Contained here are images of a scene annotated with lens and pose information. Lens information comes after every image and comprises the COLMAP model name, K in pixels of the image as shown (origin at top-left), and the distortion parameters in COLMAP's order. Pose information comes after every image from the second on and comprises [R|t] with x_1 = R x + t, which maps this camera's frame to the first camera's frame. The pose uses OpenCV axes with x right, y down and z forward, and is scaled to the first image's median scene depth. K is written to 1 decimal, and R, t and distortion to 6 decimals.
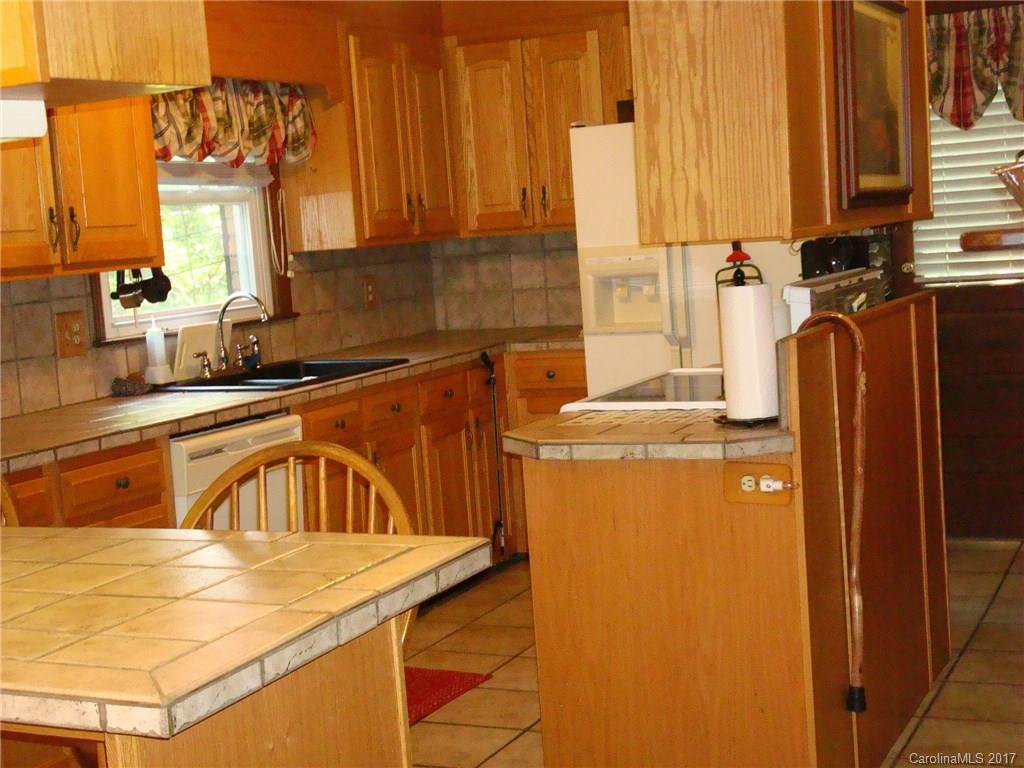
lens RADIAL K [[1555.9, 0, 512.1], [0, 1555.9, 390.2], [0, 0, 1]] dist [0.026930, 0.000000]
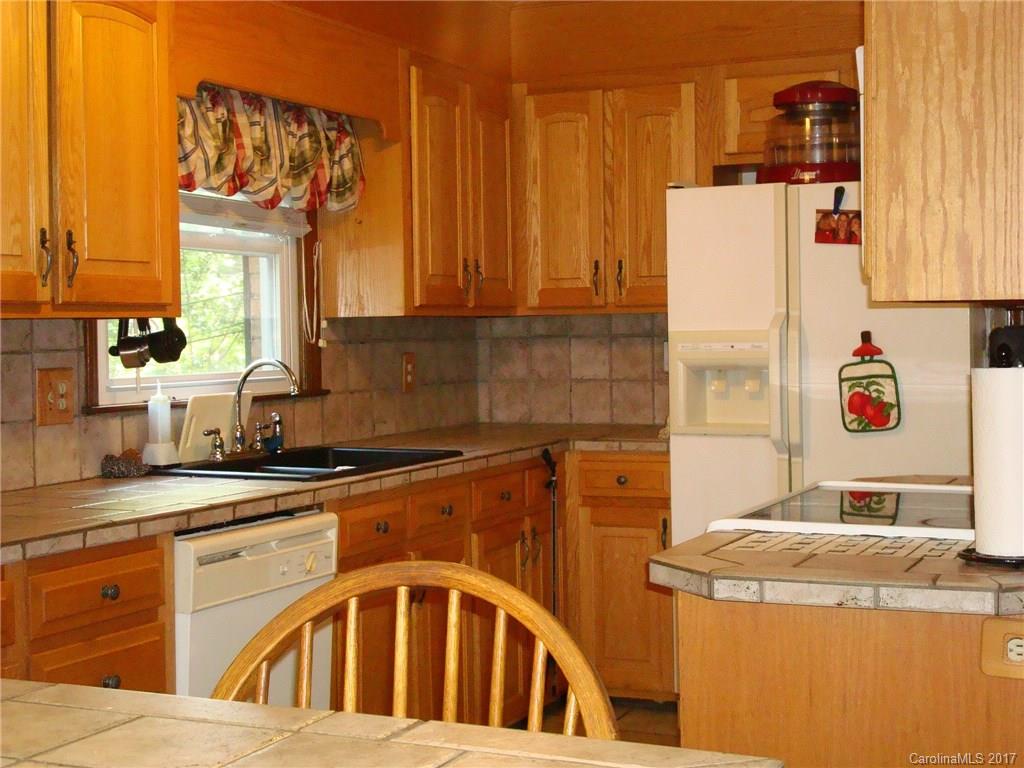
lens RADIAL K [[1555.9, 0, 514.1], [0, 1555.9, 376.7], [0, 0, 1]] dist [0.026930, 0.000000]
pose [[0.998391, 0.055525, 0.011532, -0.052206], [-0.054477, 0.995538, -0.077046, 0.002431], [-0.015759, 0.076294, 0.996961, 0.178810]]
